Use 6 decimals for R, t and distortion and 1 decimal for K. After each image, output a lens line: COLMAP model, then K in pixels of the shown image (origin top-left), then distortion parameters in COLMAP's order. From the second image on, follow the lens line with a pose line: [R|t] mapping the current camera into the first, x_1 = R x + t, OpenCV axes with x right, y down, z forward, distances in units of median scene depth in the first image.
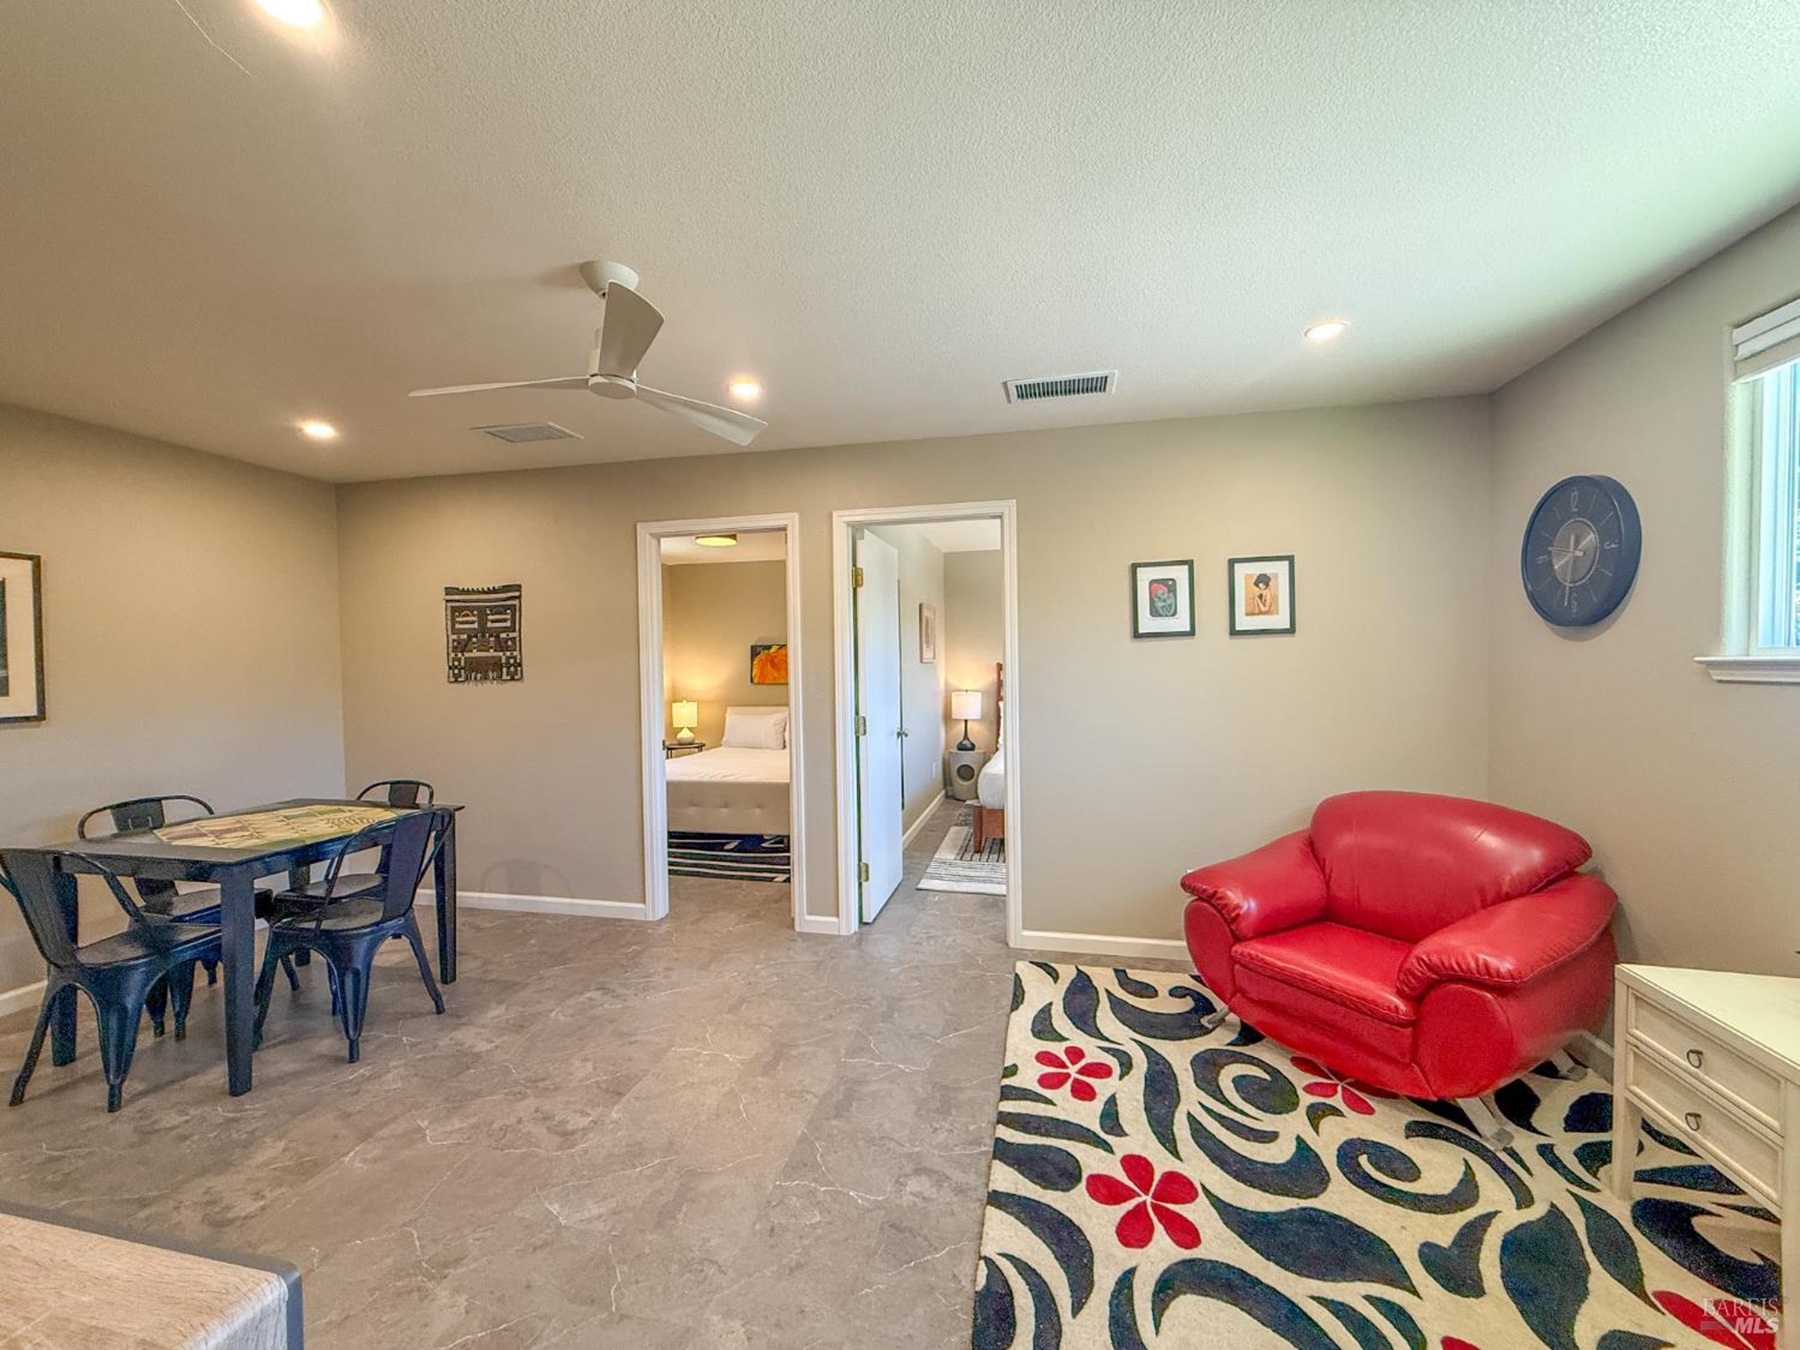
lens RADIAL K [[721.4, 0, 895.4], [0, 721.4, 669.2], [0, 0, 1]] dist [0.000897, -0.000273]
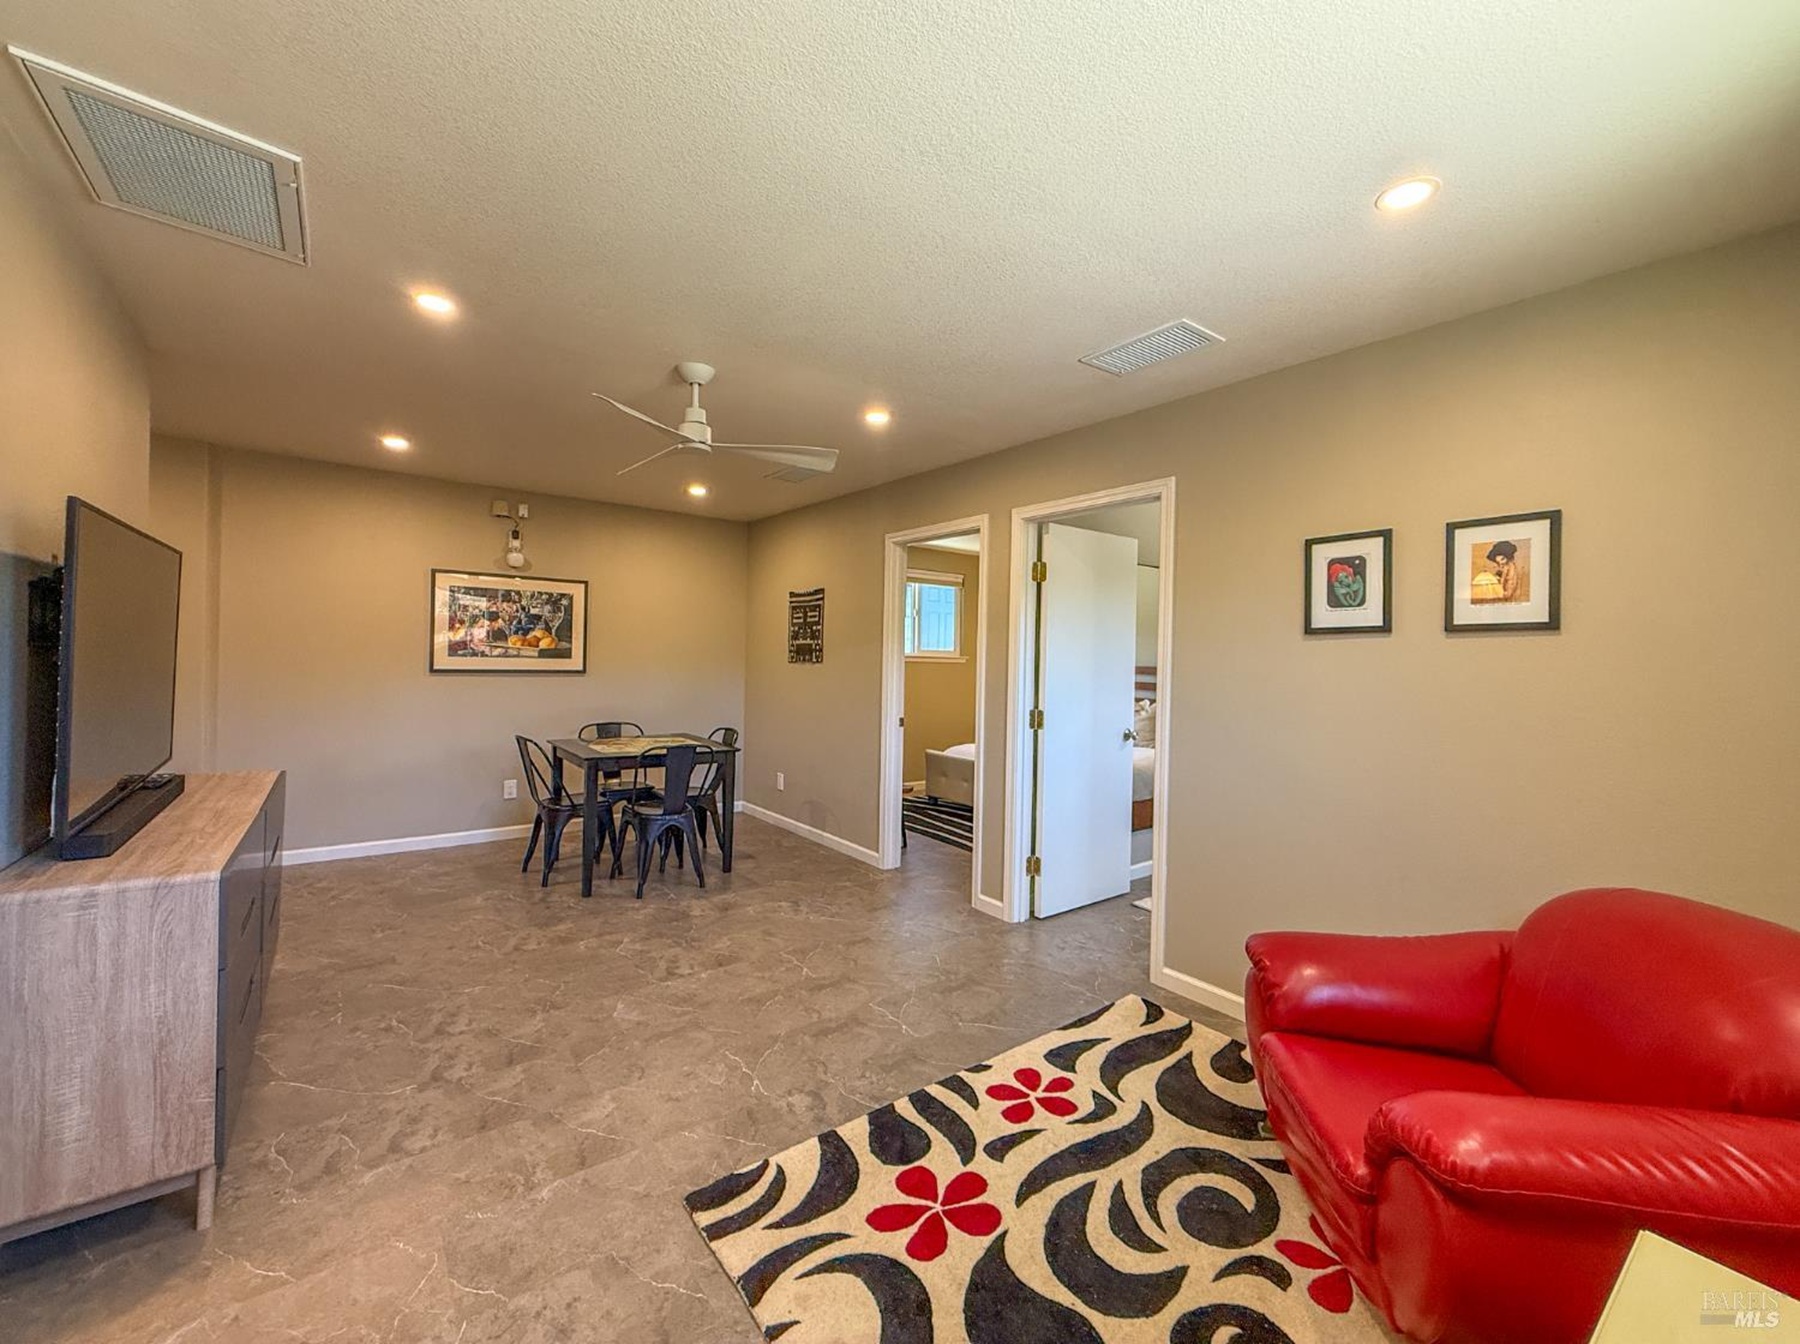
lens RADIAL K [[719.1, 0, 882.5], [0, 719.1, 654.8], [0, 0, 1]] dist [-0.000642, 0.000090]
pose [[0.761840, 0.030217, -0.647060, 0.531095], [-0.040113, 0.999195, -0.000566, -0.002501], [0.646522, 0.026387, 0.762439, 0.116933]]
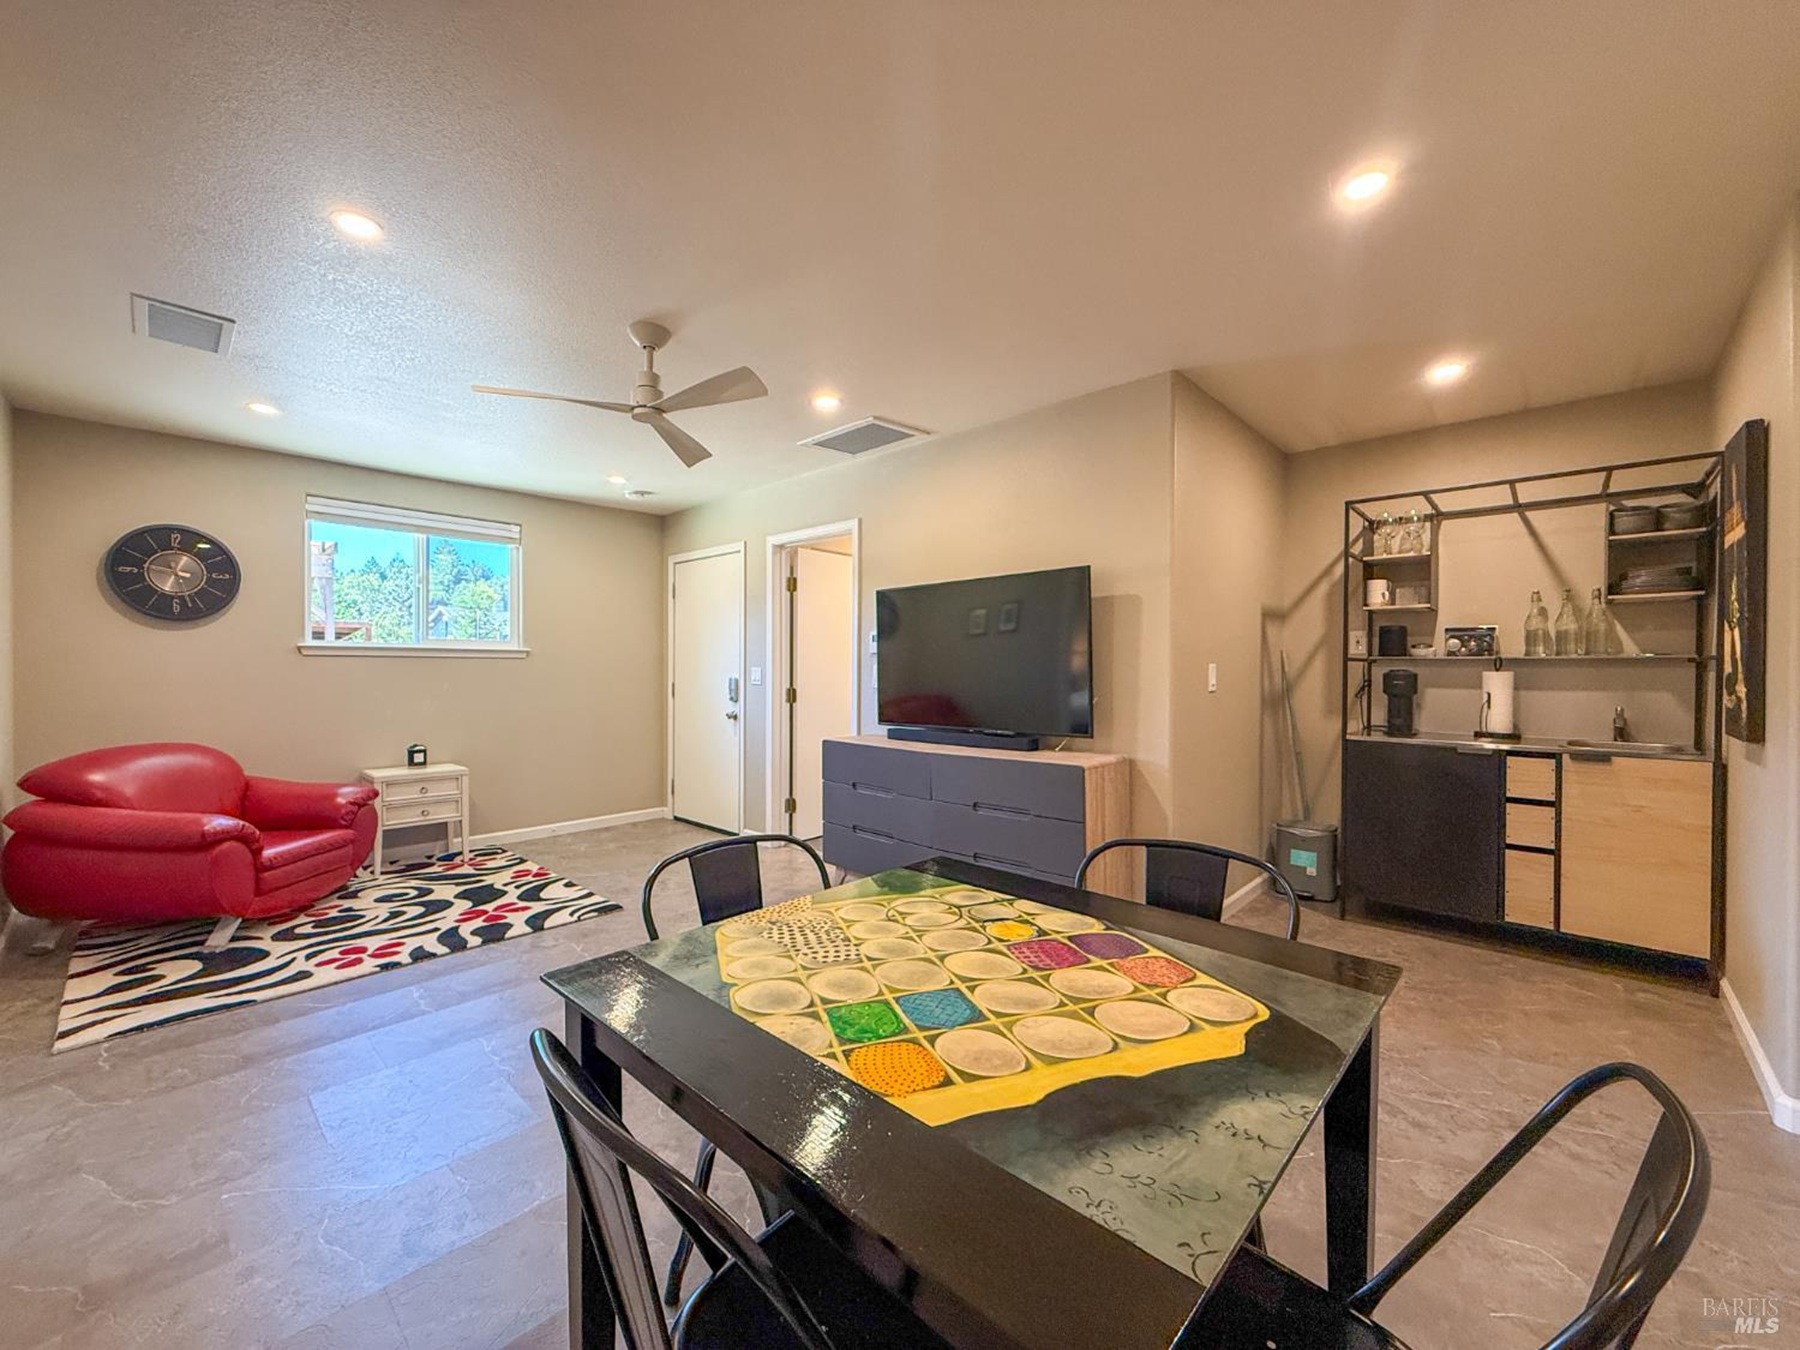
lens RADIAL K [[721.4, 0, 895.4], [0, 721.4, 669.2], [0, 0, 1]] dist [0.000897, -0.000273]
pose [[-0.860770, 0.013007, 0.508828, -0.951088], [0.014083, 0.999899, -0.001737, 0.053815], [-0.508799, 0.005670, -0.860867, 1.262251]]
